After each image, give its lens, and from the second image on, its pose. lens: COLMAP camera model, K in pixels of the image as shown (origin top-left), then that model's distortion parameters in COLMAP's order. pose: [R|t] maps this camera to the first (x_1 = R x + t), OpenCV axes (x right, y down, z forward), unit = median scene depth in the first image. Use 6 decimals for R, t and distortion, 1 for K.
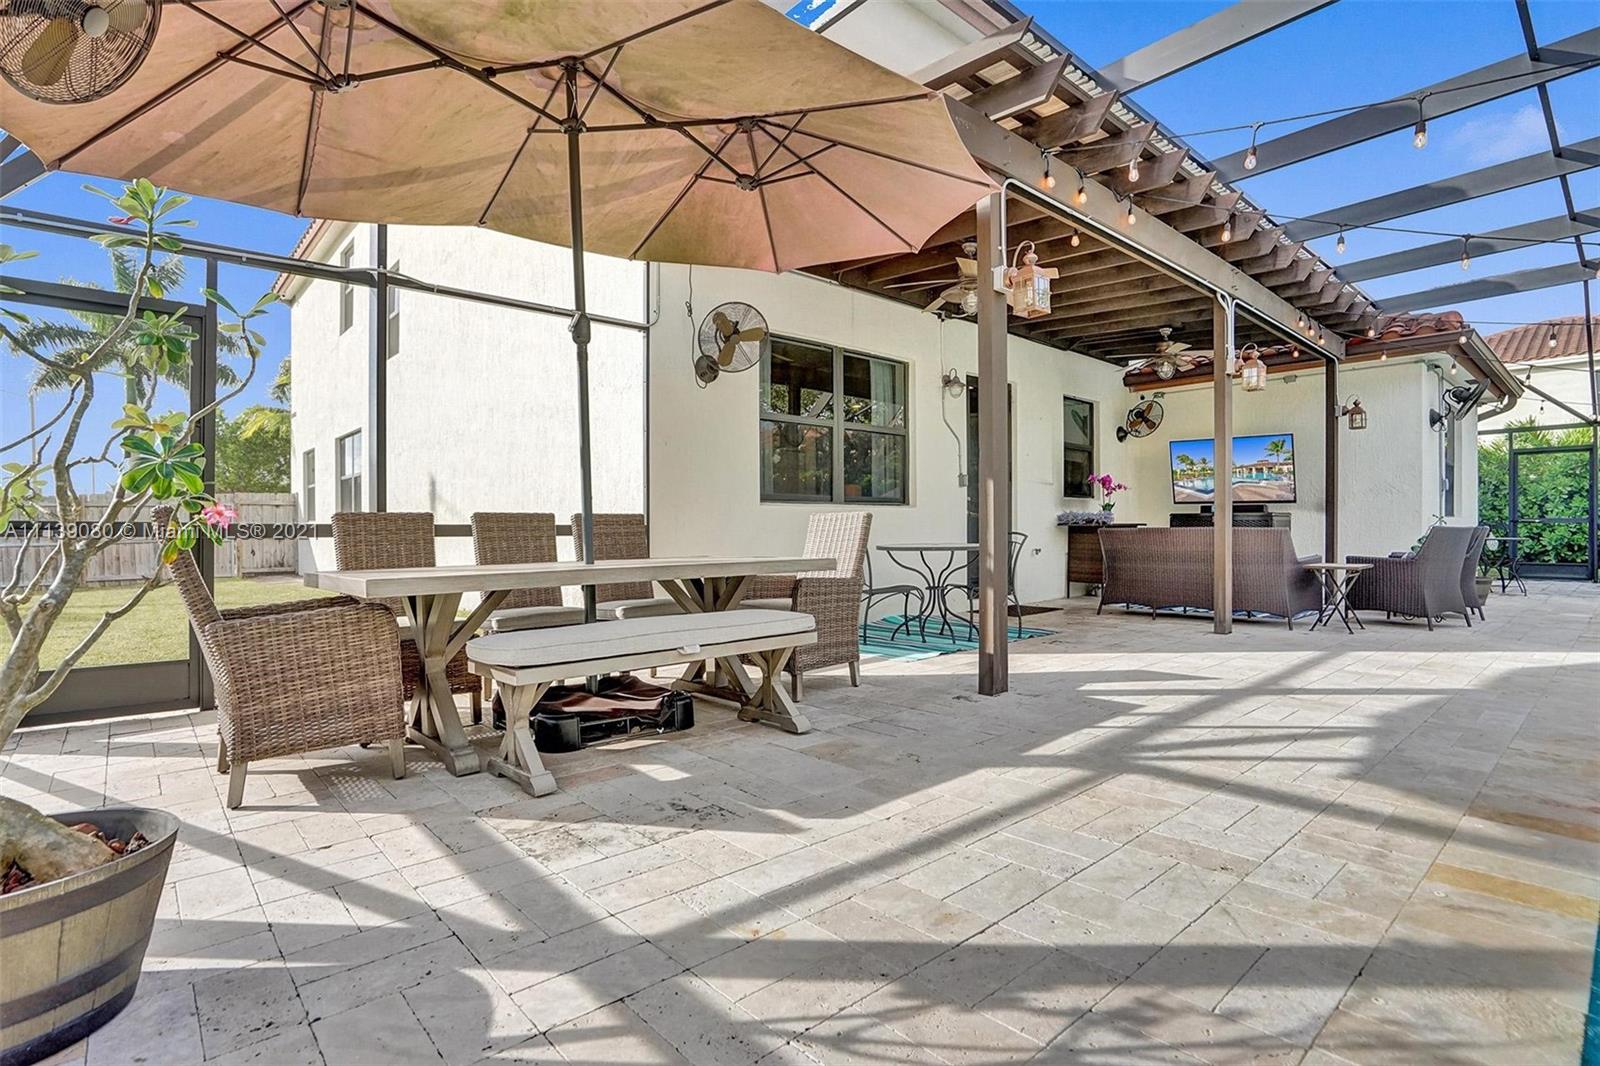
lens RADIAL K [[770.5, 0, 785.6], [0, 770.5, 535.2], [0, 0, 1]] dist [-0.031813, 0.011838]
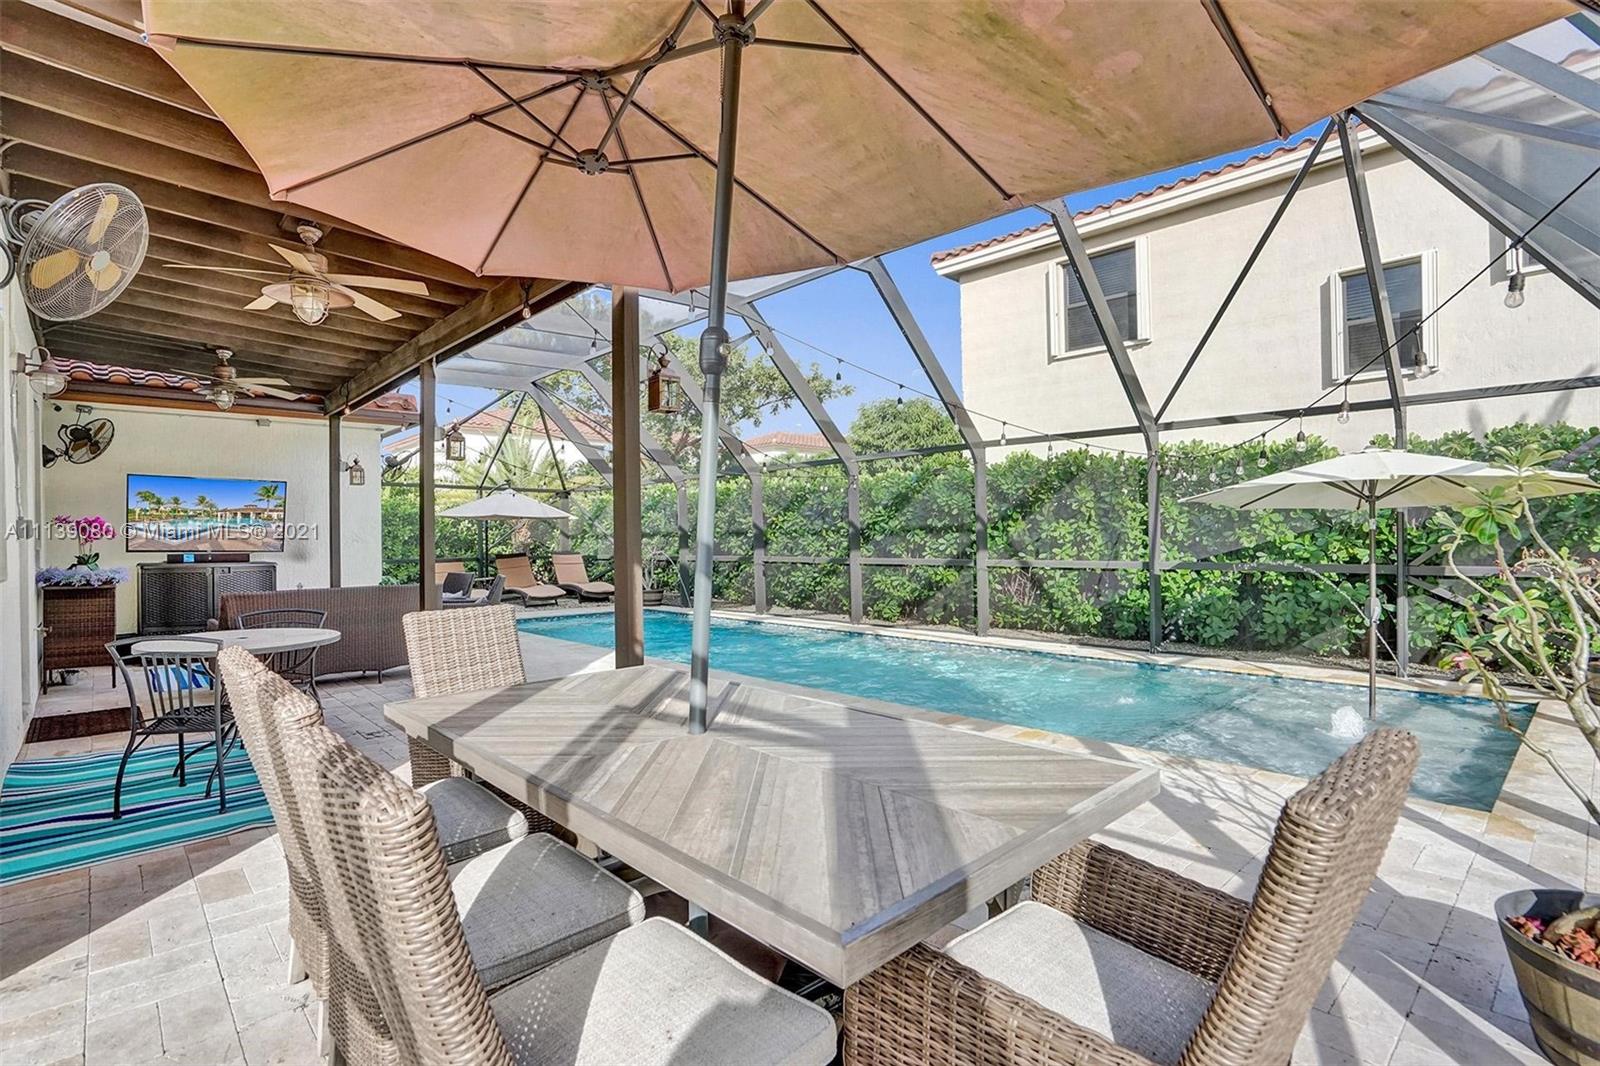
lens RADIAL K [[770.5, 0, 803.1], [0, 770.5, 524.9], [0, 0, 1]] dist [-0.031813, 0.011838]
pose [[-0.008847, 0.021579, 0.999728, -1.230884], [0.018607, 0.999598, -0.021412, -0.159594], [-0.999788, 0.018413, -0.009245, 1.267185]]
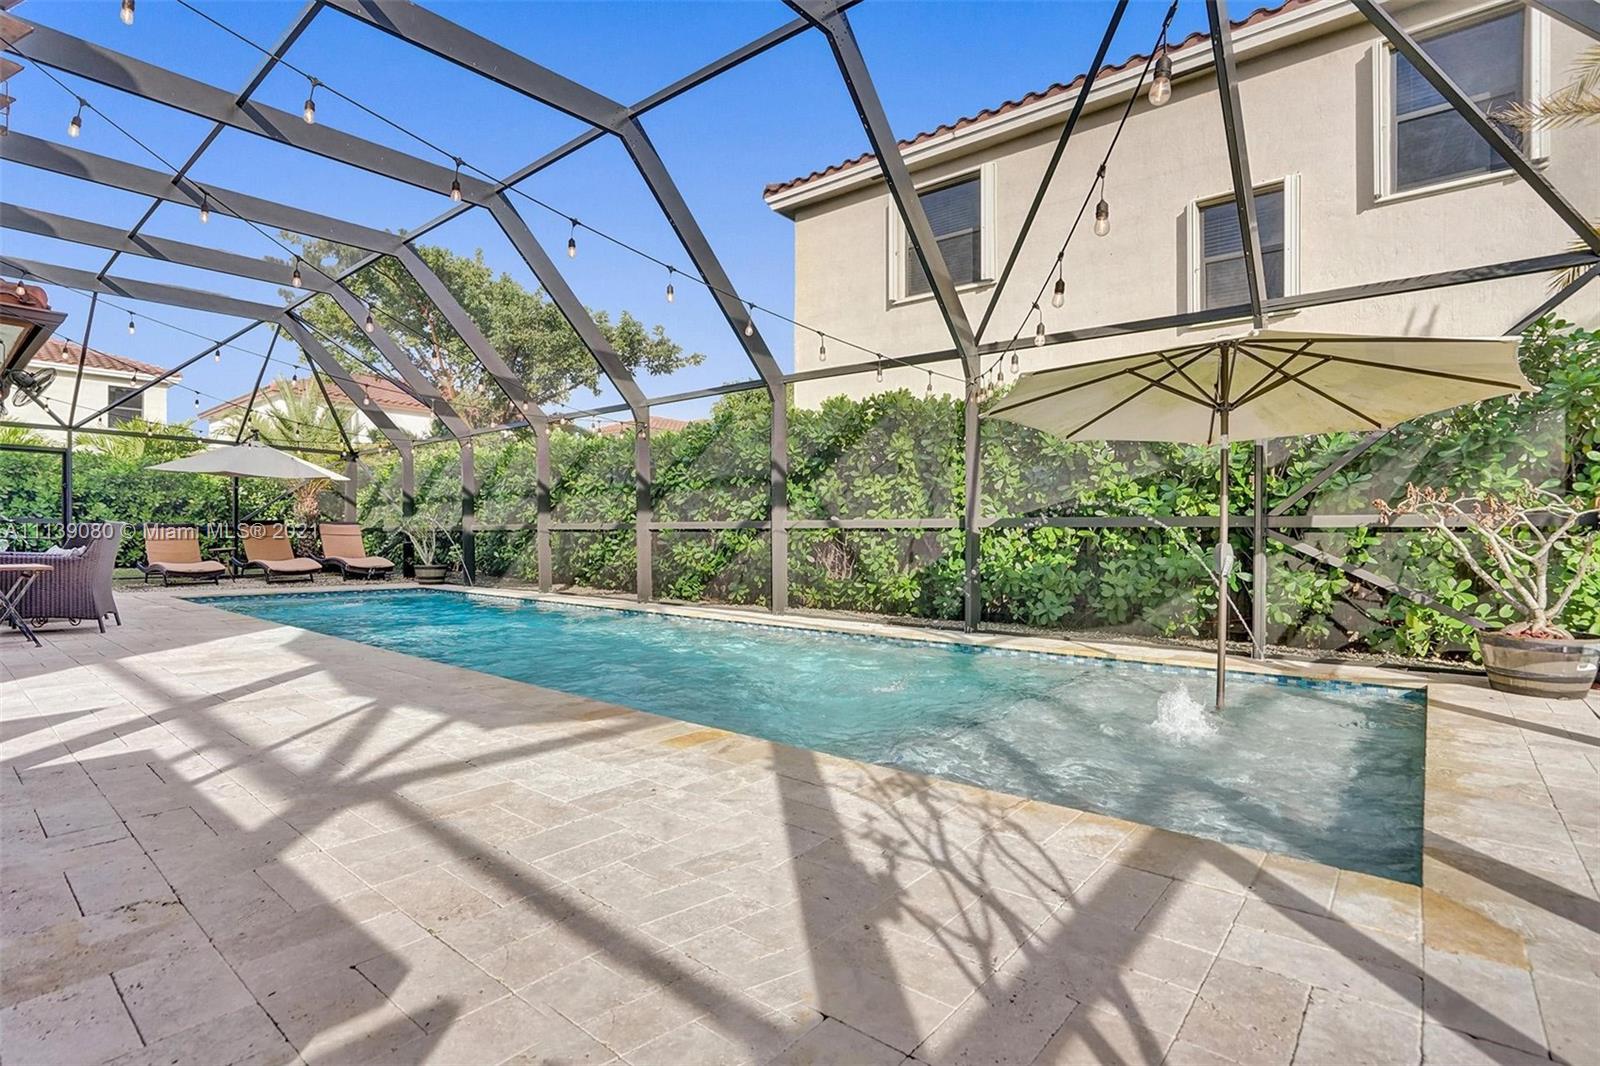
lens RADIAL K [[770.5, 0, 789.1], [0, 770.5, 518.8], [0, 0, 1]] dist [-0.031813, 0.011838]
pose [[-0.127158, 0.027841, 0.991492, -0.527259], [-0.000947, 0.999602, -0.028190, 0.026556], [-0.991882, -0.004523, -0.127081, 0.717405]]
